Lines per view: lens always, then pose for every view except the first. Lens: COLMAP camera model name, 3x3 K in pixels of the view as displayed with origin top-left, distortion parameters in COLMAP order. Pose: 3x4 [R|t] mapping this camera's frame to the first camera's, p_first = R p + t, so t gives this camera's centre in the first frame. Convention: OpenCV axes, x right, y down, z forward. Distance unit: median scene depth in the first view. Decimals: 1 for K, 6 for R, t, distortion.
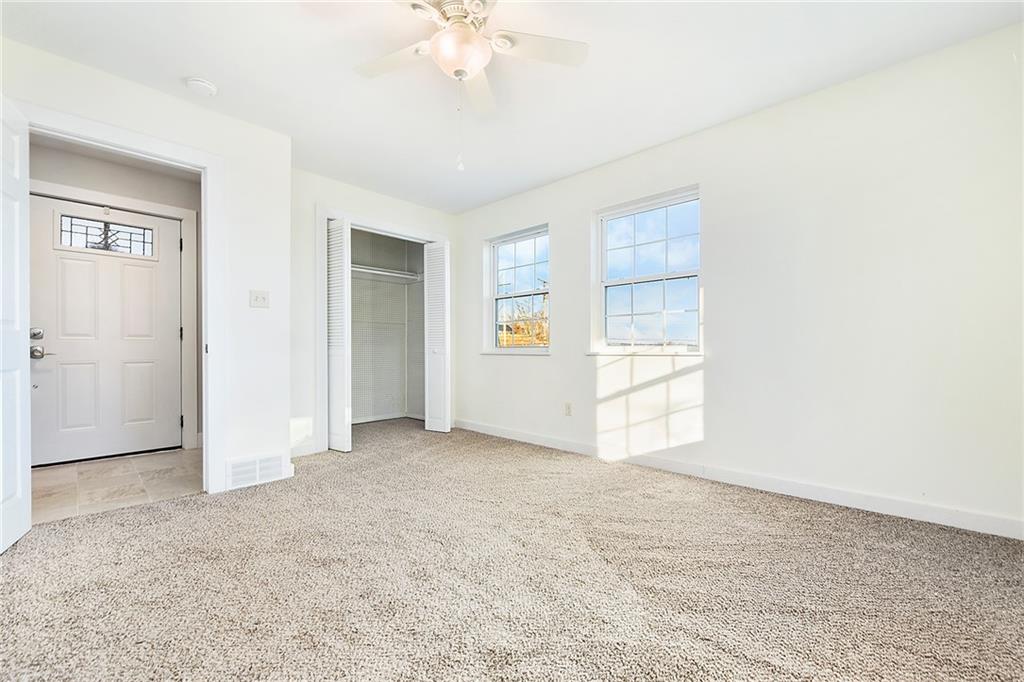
lens RADIAL K [[410.8, 0, 512.8], [0, 410.8, 343.3], [0, 0, 1]] dist [0.000123, 0.000257]
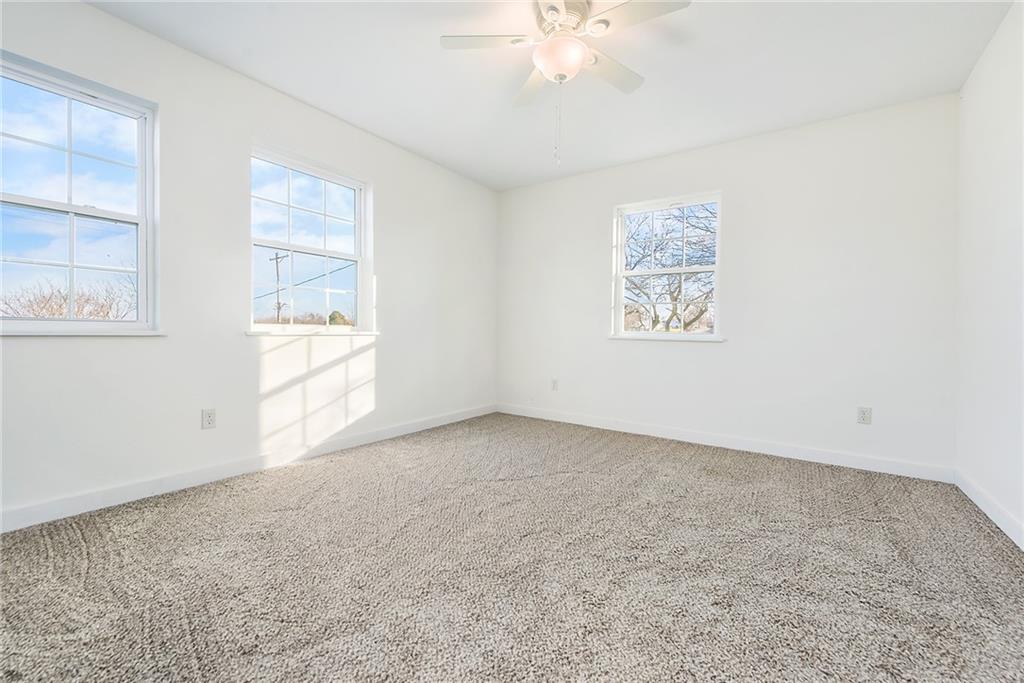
lens RADIAL K [[410.8, 0, 512.6], [0, 410.8, 343.3], [0, 0, 1]] dist [0.000123, 0.000257]
pose [[-0.121212, -0.025985, 0.992287, -0.657883], [-0.026557, 0.999384, 0.022927, 0.014637], [-0.992271, -0.023573, -0.121827, 0.699924]]
